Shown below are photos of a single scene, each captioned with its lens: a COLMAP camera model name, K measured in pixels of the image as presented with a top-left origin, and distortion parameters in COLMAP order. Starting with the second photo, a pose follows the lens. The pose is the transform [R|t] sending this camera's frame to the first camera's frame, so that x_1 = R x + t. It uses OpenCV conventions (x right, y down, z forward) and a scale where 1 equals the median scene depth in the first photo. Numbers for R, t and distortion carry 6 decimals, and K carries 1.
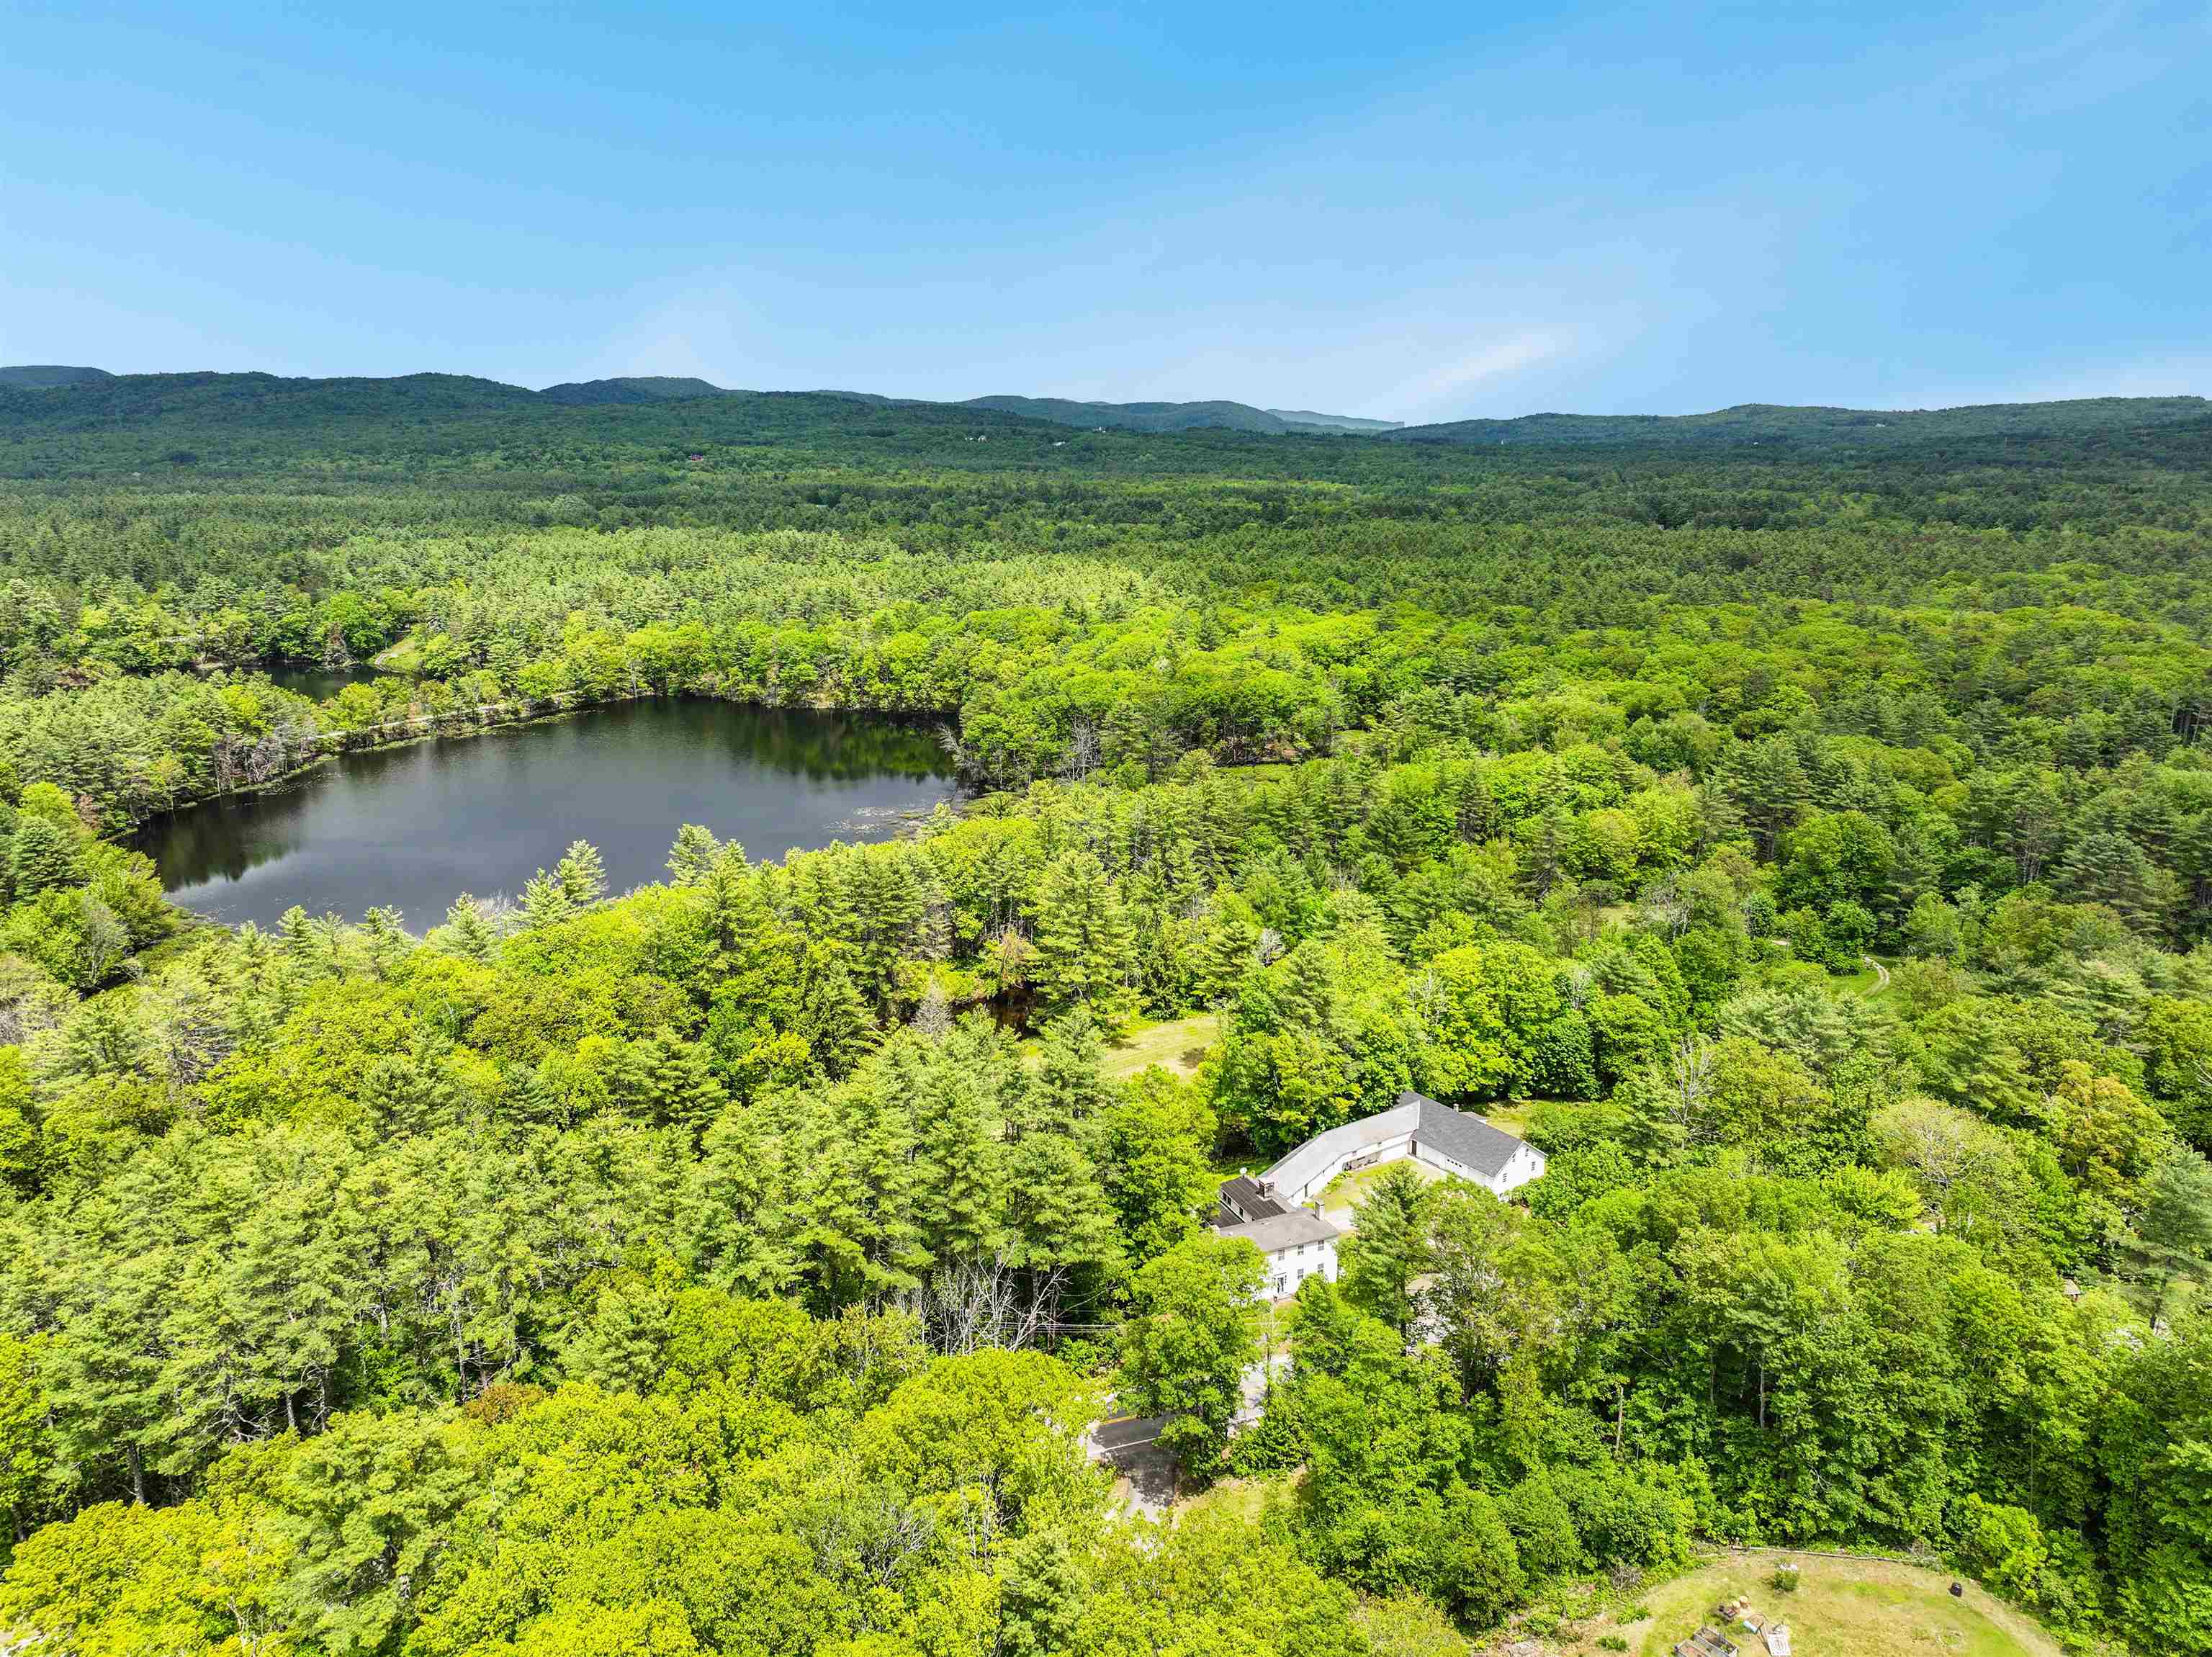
lens RADIAL K [[1559.2, 0, 1104.5], [0, 1559.2, 834.2], [0, 0, 1]] dist [0.005281, 0.003427]
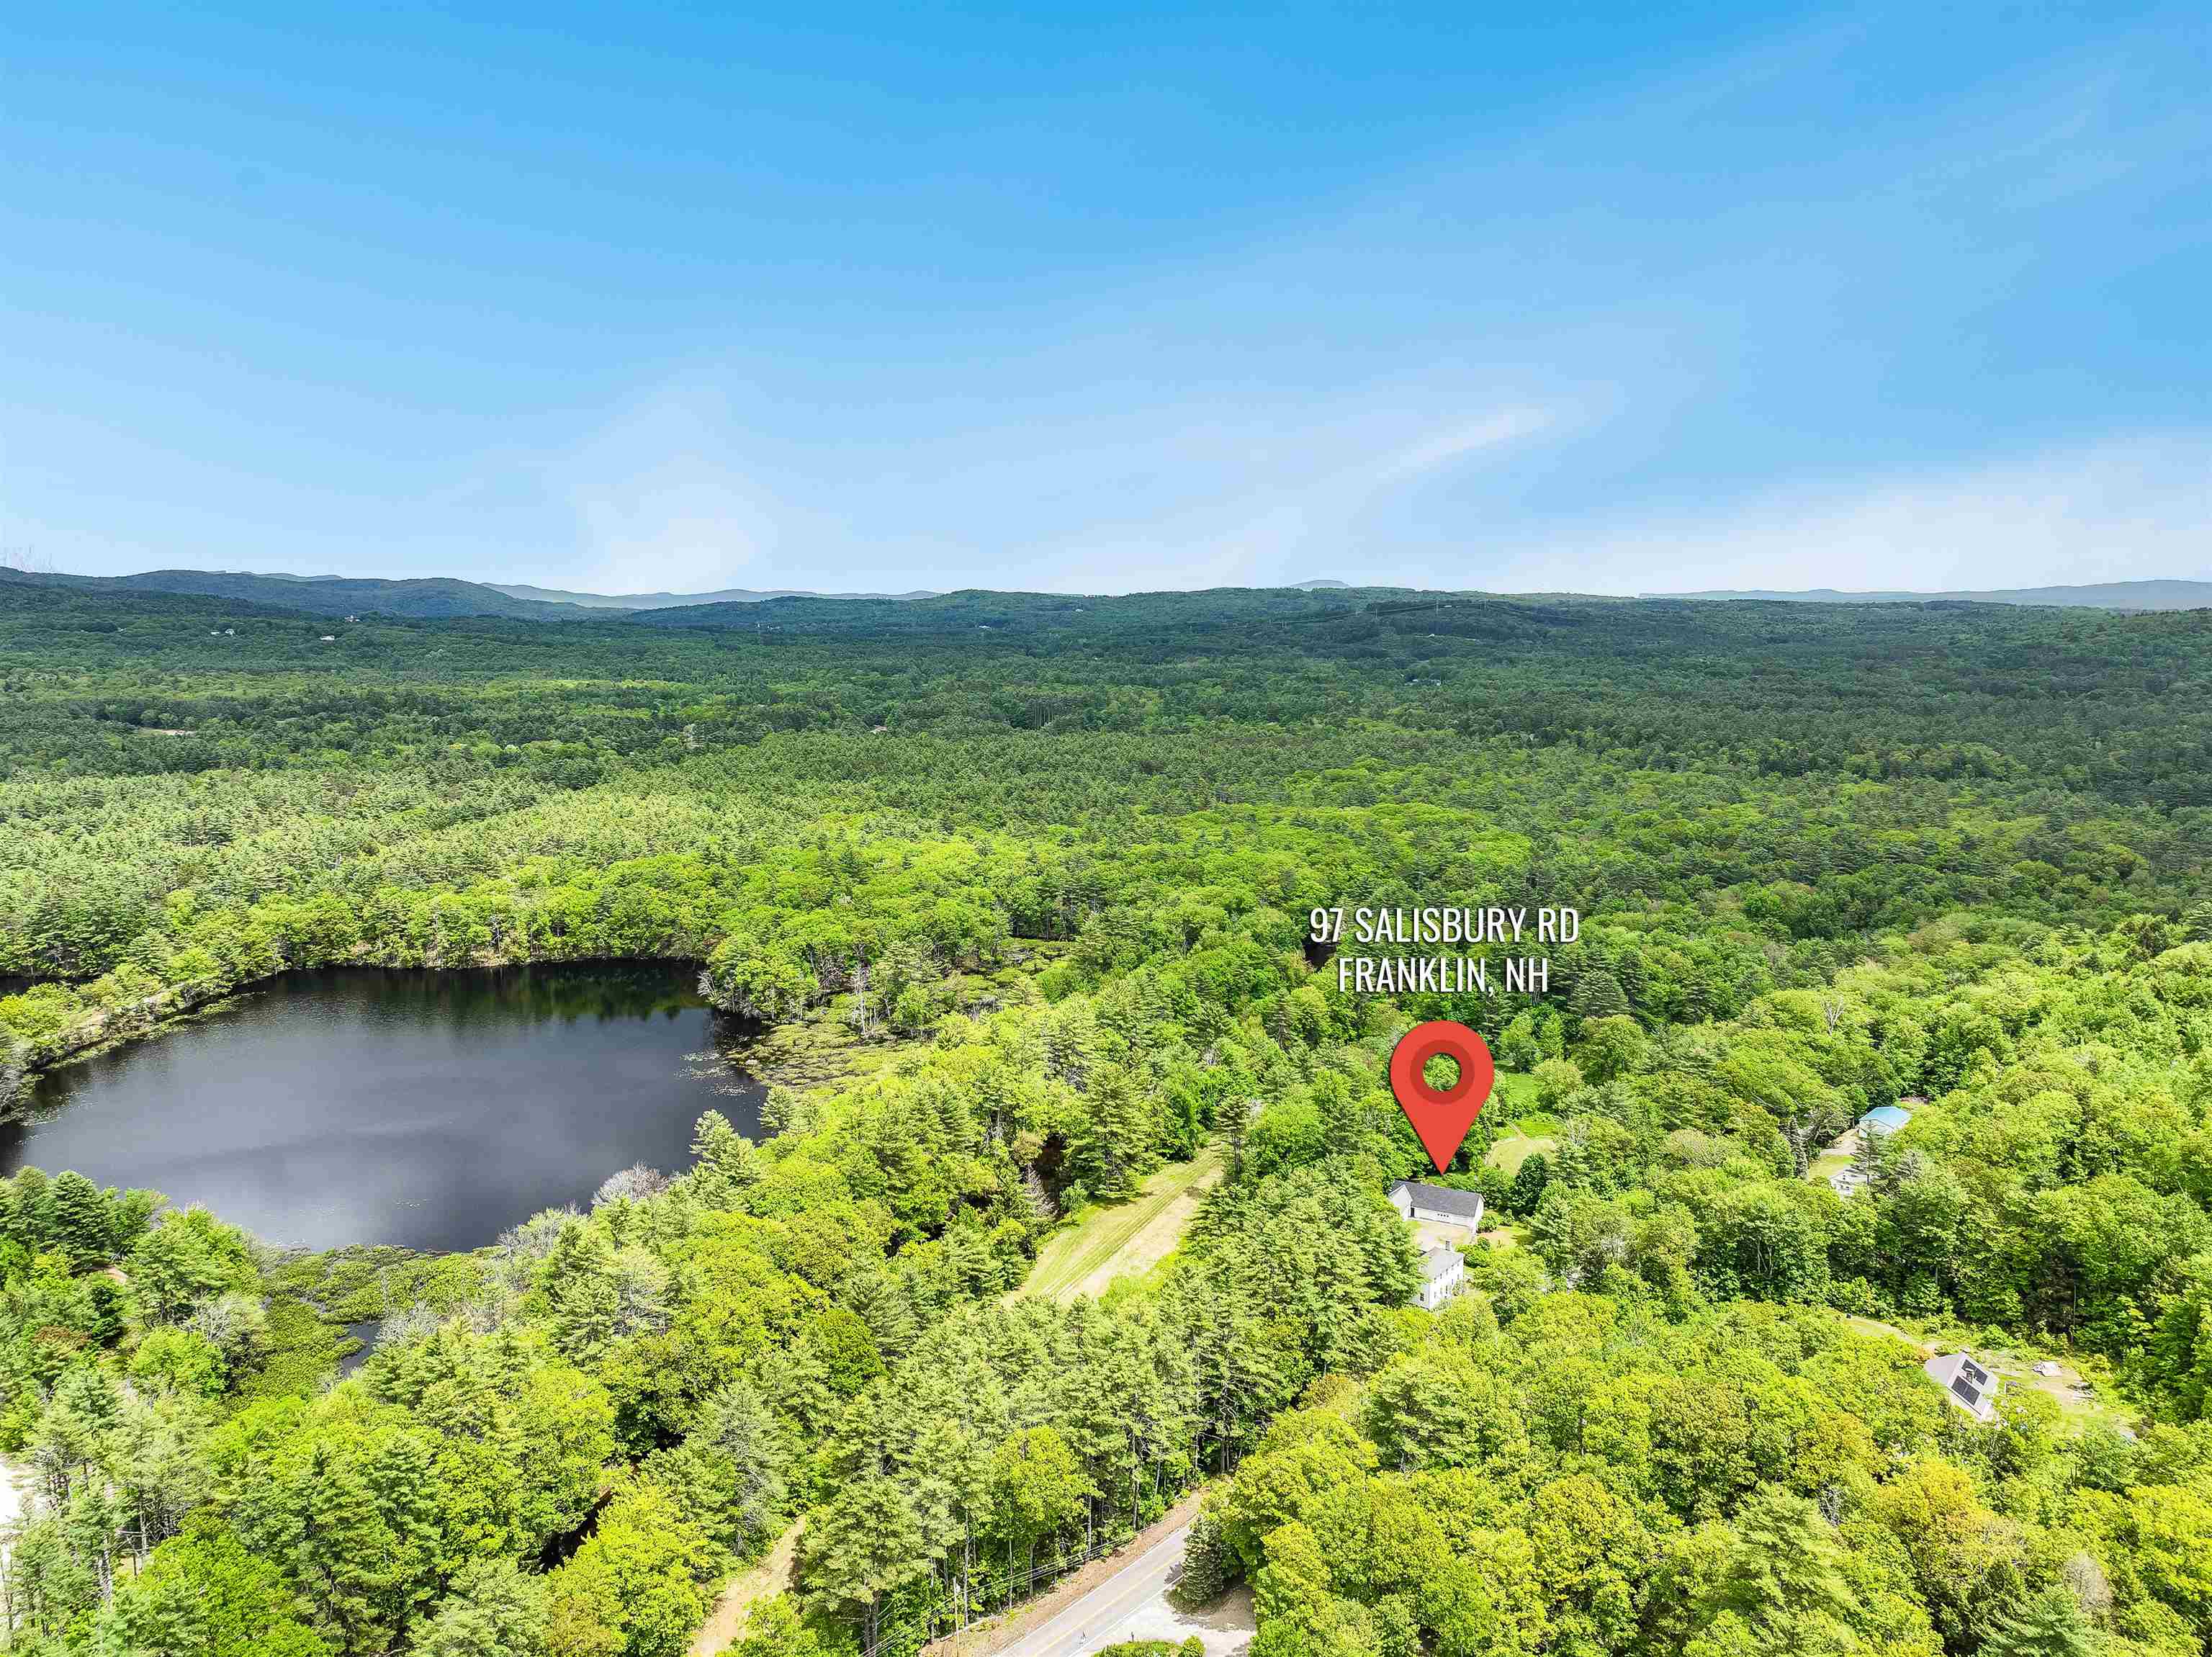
lens RADIAL K [[1559.2, 0, 1106.5], [0, 1559.2, 833.2], [0, 0, 1]] dist [0.005281, 0.003427]
pose [[0.882873, -0.067964, 0.464667, -0.350748], [0.116369, 0.990274, -0.076261, -0.047244], [-0.454965, 0.121401, 0.882196, -0.159541]]
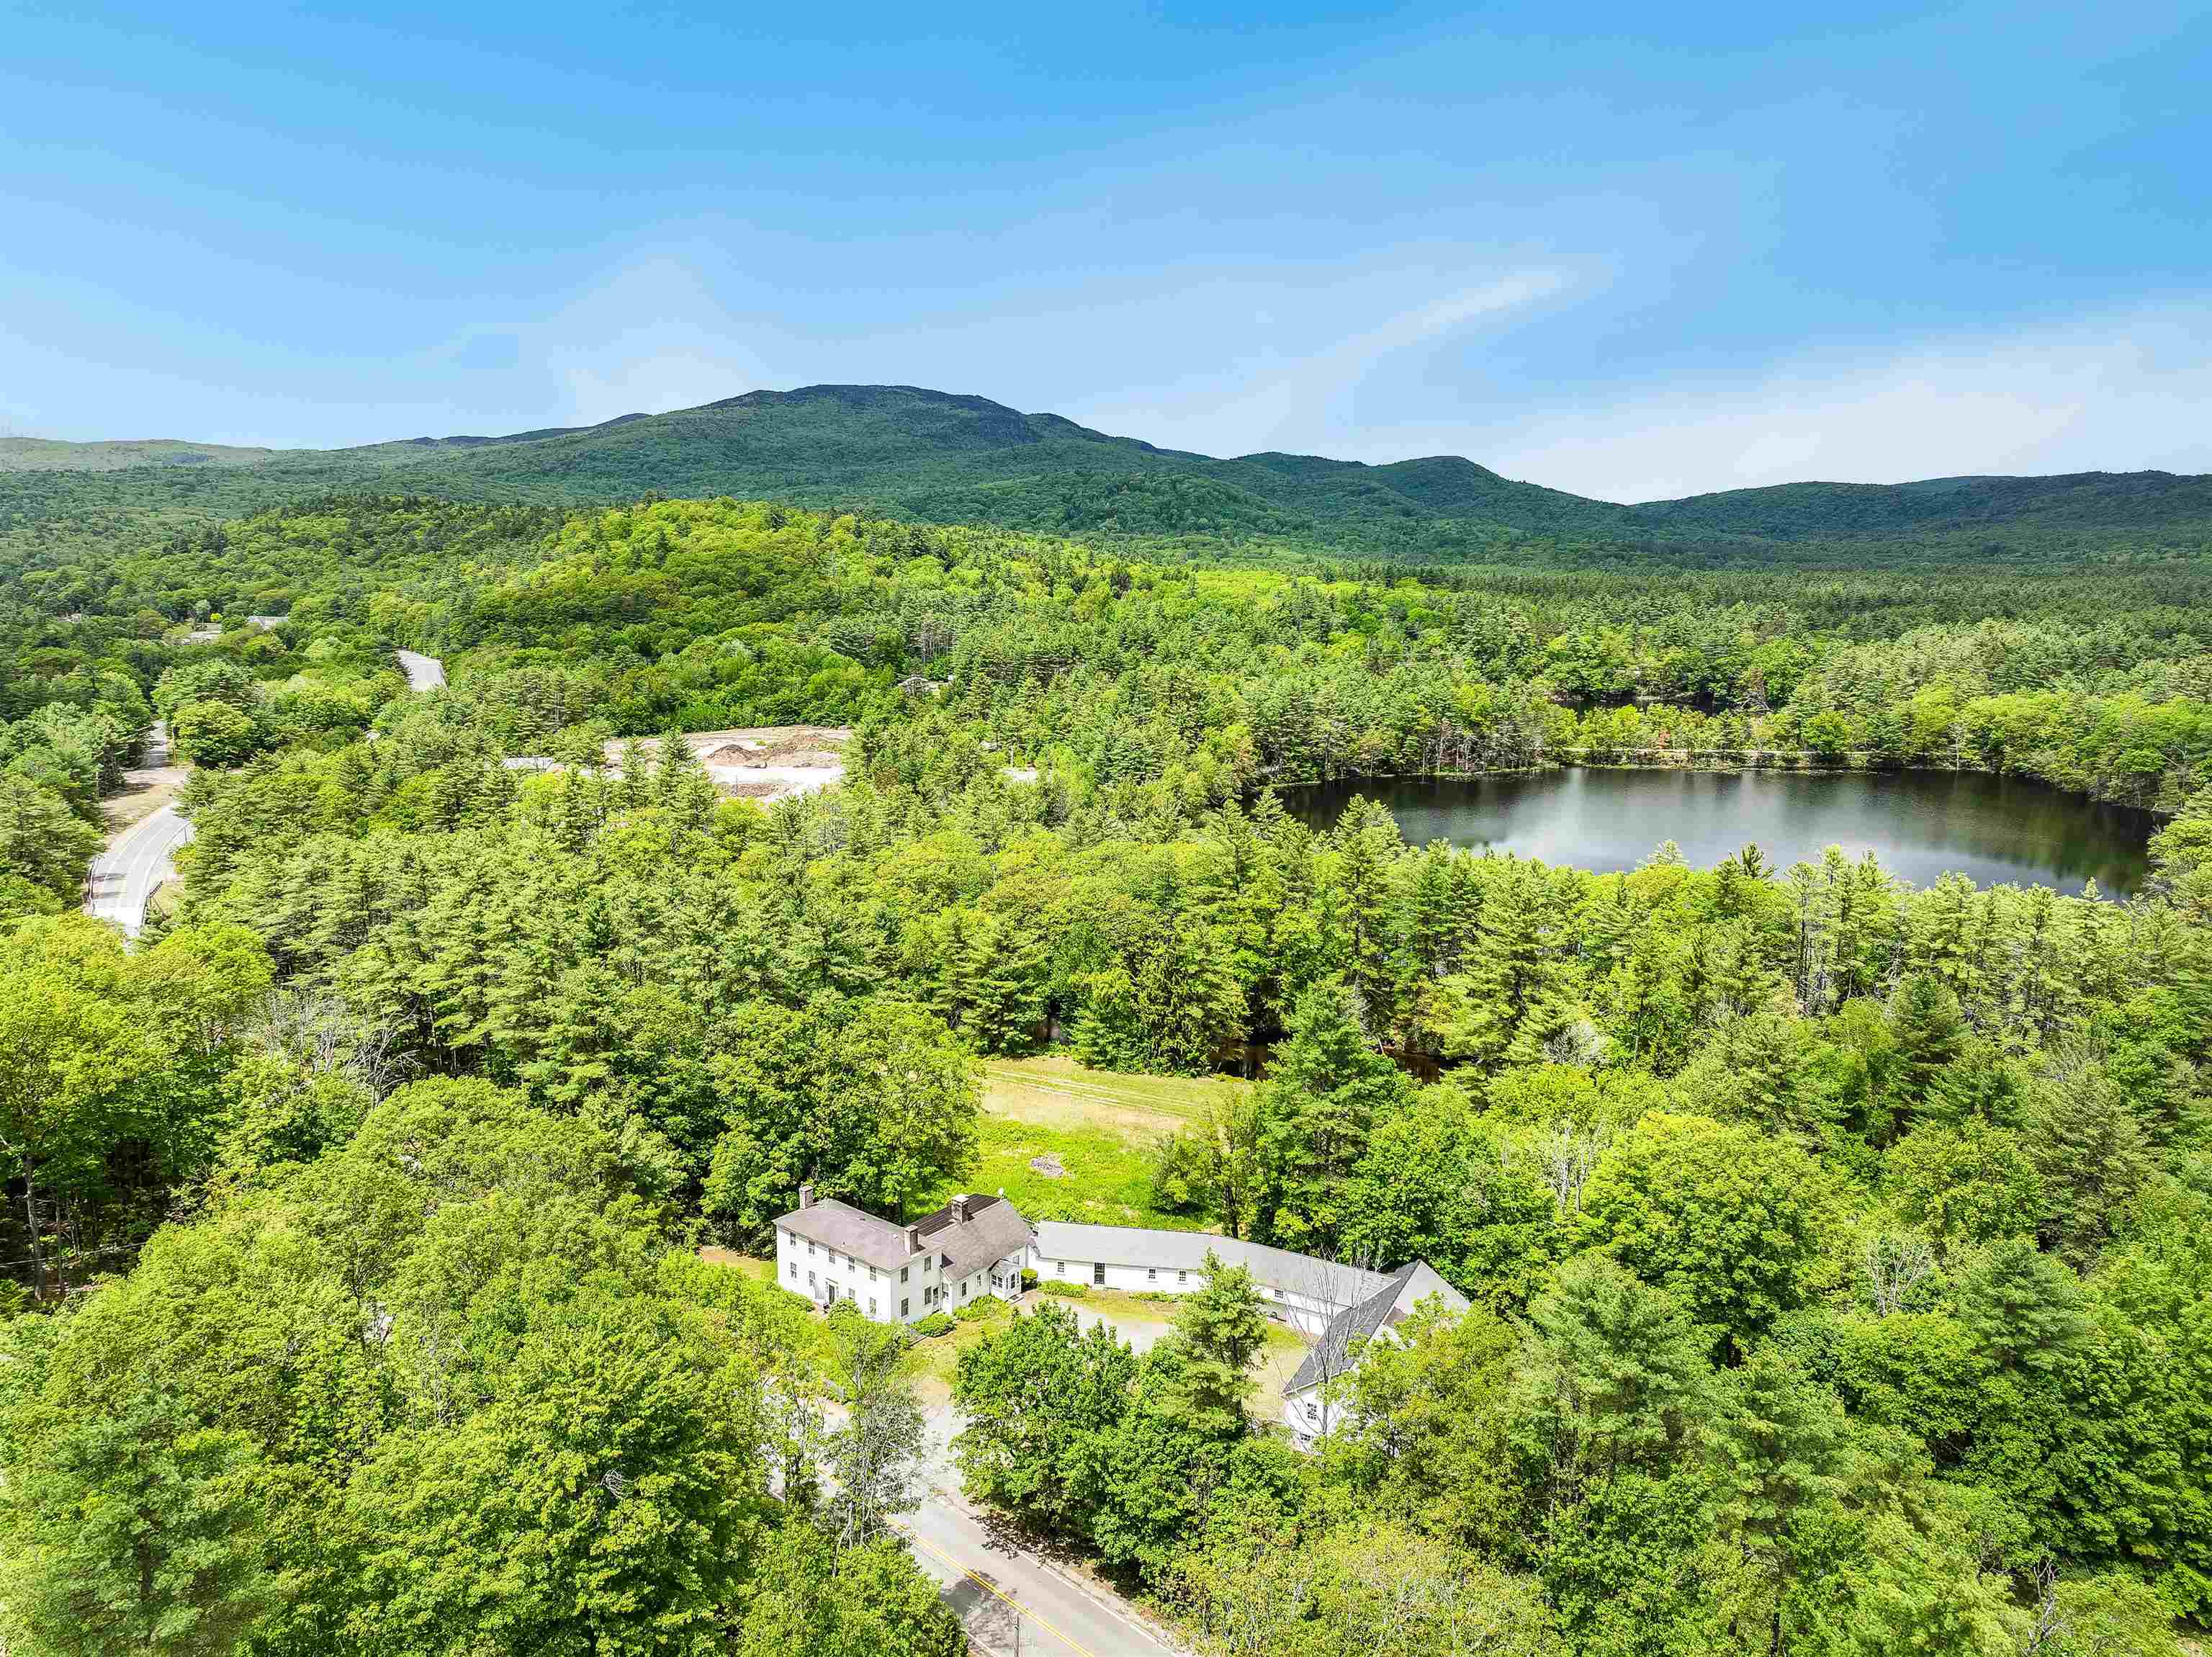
lens RADIAL K [[1559.2, 0, 1103.2], [0, 1559.2, 829.1], [0, 0, 1]] dist [0.005281, 0.003427]
pose [[0.458199, 0.168089, -0.872811, 0.282972], [-0.228600, 0.971210, 0.067031, -0.008541], [0.858950, 0.168811, 0.483433, 0.238199]]
